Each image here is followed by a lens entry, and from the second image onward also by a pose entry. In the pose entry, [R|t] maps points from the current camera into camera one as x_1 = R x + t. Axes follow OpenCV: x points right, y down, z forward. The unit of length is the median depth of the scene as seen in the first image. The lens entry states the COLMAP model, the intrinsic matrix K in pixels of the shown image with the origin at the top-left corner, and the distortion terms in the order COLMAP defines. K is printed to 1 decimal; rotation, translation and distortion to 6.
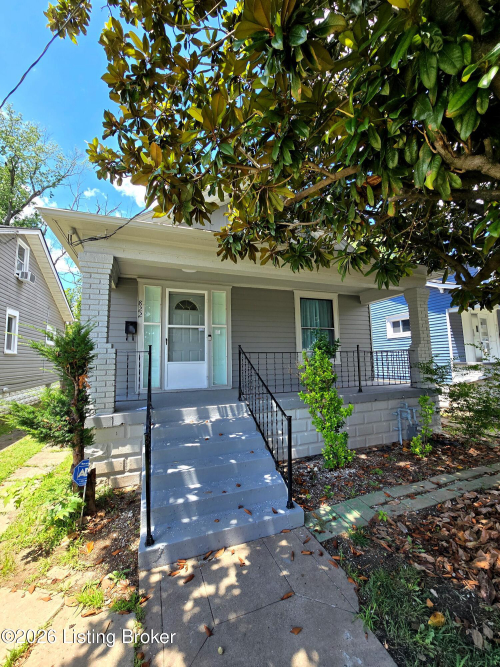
lens RADIAL K [[272.0, 0, 253.4], [0, 272.0, 331.4], [0, 0, 1]] dist [-0.007927, 0.002660]
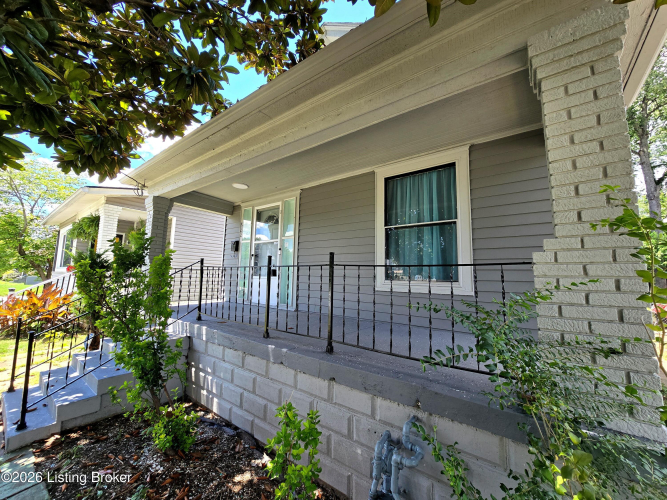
lens RADIAL K [[272.0, 0, 330.9], [0, 272.0, 247.2], [0, 0, 1]] dist [-0.007927, 0.002660]
pose [[0.519426, -0.062144, -0.852253, 0.762479], [0.052232, 0.997796, -0.040923, 0.058569], [0.852917, -0.023258, 0.521527, 0.721052]]
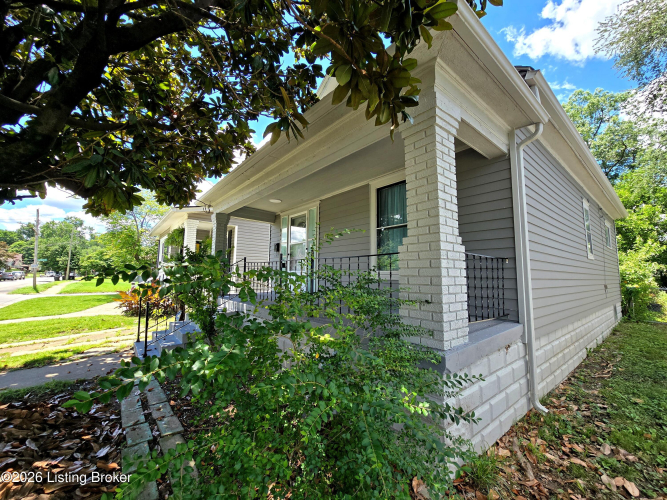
lens RADIAL K [[272.0, 0, 330.5], [0, 272.0, 247.8], [0, 0, 1]] dist [-0.007927, 0.002660]
pose [[0.312364, -0.070052, -0.947376, 1.032312], [0.076481, 0.995895, -0.048422, 0.079762], [0.946879, -0.057331, 0.316440, 0.788513]]
